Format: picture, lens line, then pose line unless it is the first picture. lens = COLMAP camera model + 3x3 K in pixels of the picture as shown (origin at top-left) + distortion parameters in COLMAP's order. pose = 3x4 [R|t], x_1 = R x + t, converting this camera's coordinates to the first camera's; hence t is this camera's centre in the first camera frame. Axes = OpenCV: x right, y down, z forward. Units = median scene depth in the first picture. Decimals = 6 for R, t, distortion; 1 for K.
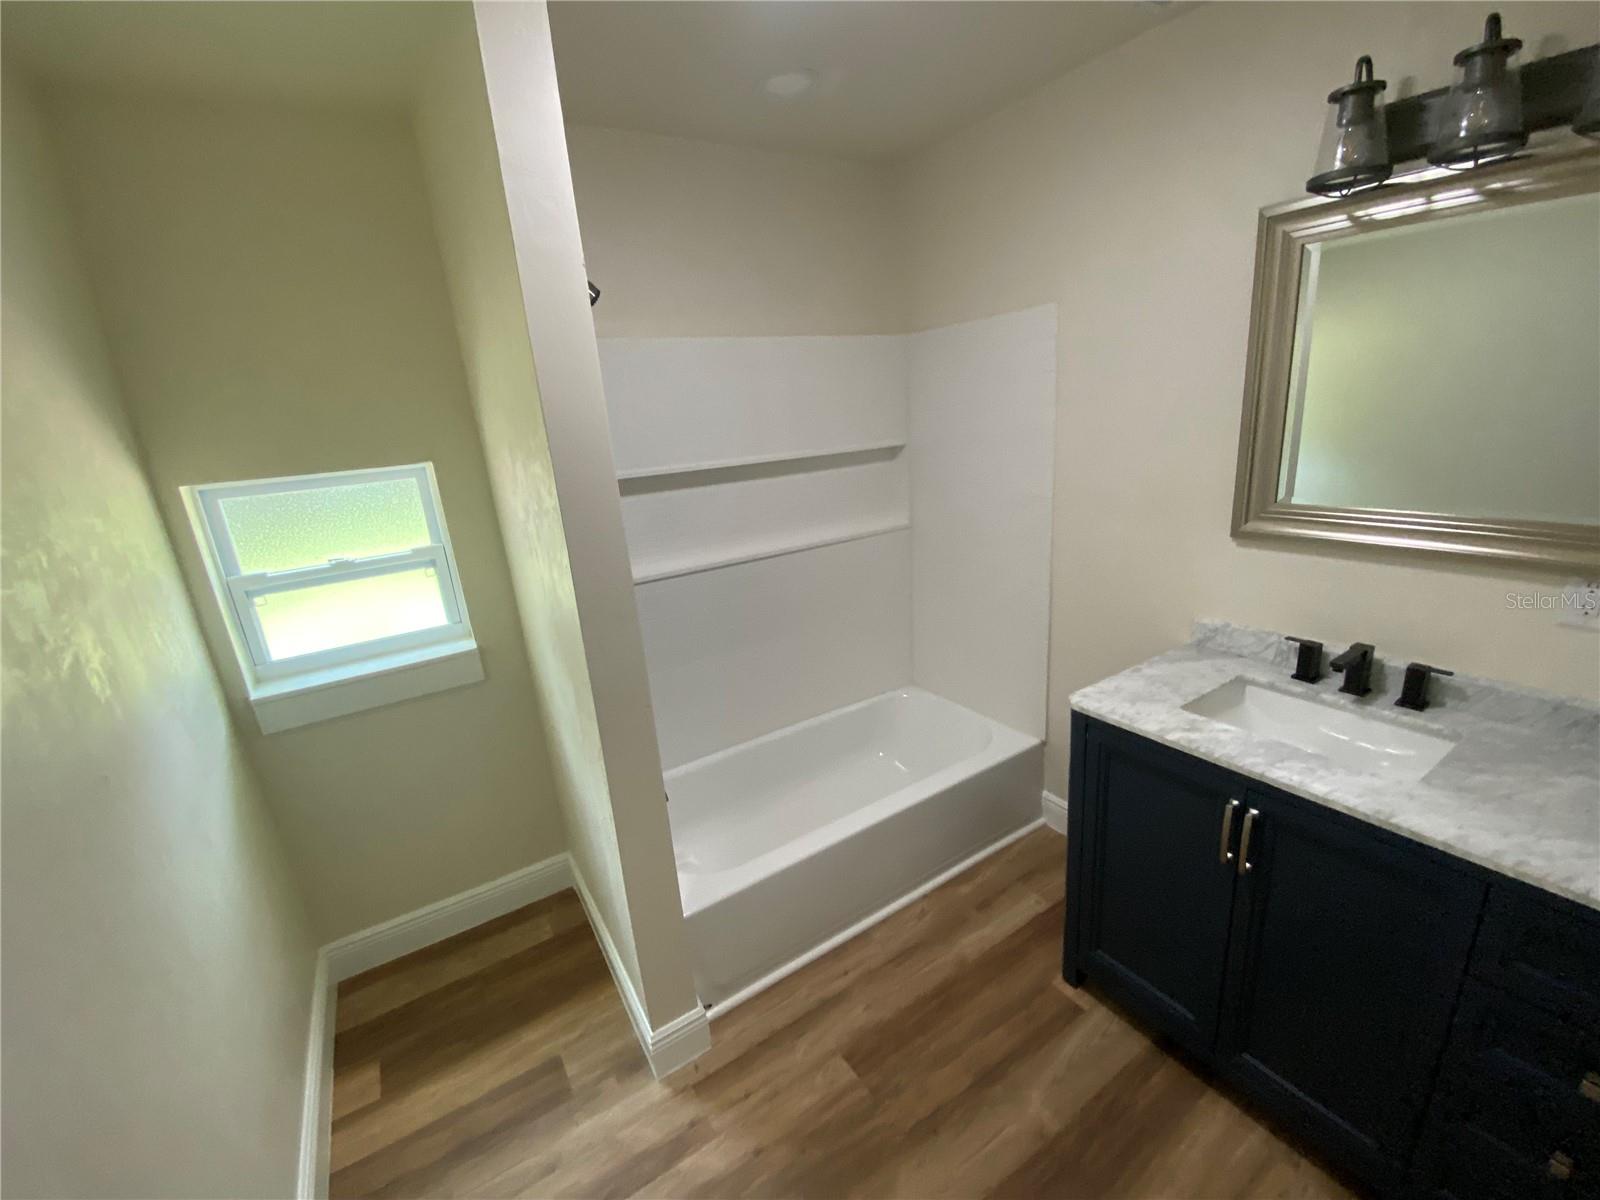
lens RADIAL K [[648.2, 0, 800.0], [0, 648.2, 600.0], [0, 0, 1]] dist [0.030153, -0.027357]
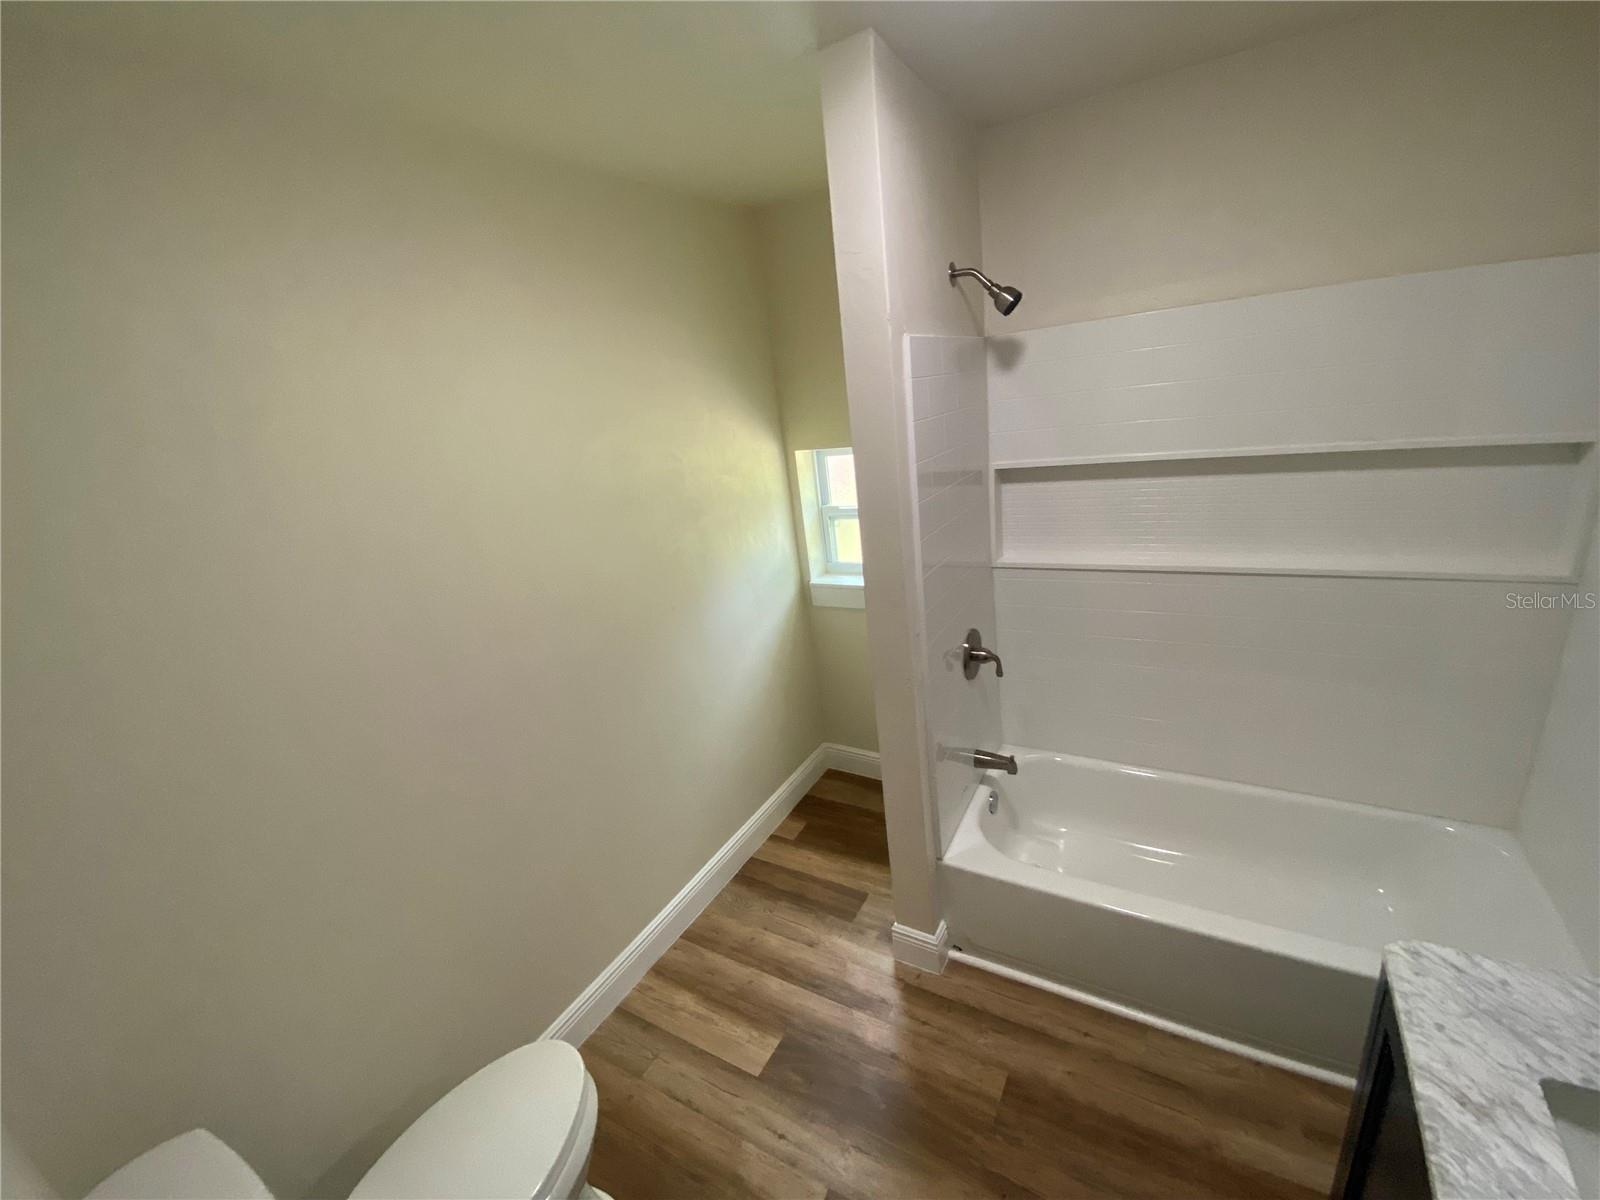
lens RADIAL K [[648.2, 0, 810.0], [0, 648.2, 600.9], [0, 0, 1]] dist [0.020158, -0.021767]
pose [[0.469697, 0.289309, -0.834078, 0.545503], [-0.164850, 0.956904, 0.239080, -0.199870], [0.867300, 0.025203, 0.497147, 0.209075]]
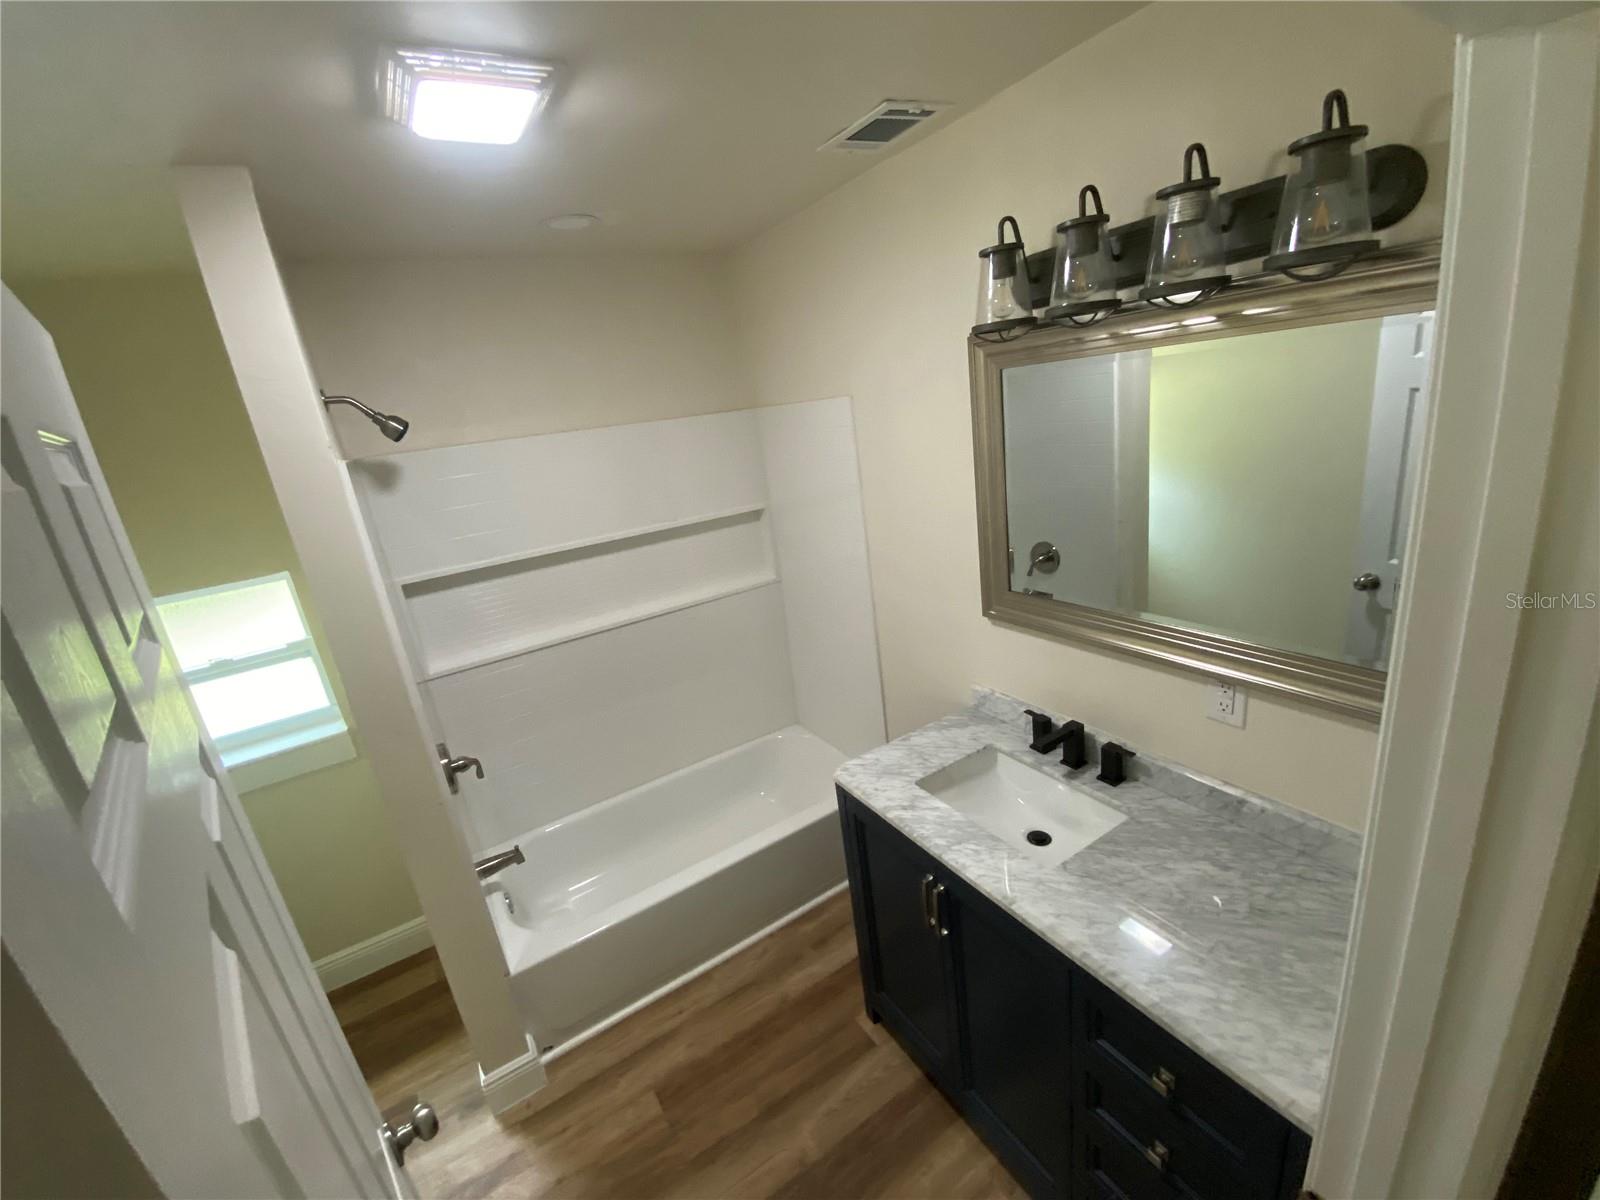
lens RADIAL K [[648.2, 0, 800.0], [0, 648.2, 600.0], [0, 0, 1]] dist [0.030153, -0.027357]
pose [[0.998638, -0.045235, -0.026000, 0.380846], [0.045632, 0.998847, 0.014888, -0.157222], [0.025296, -0.016054, 0.999551, -0.109456]]
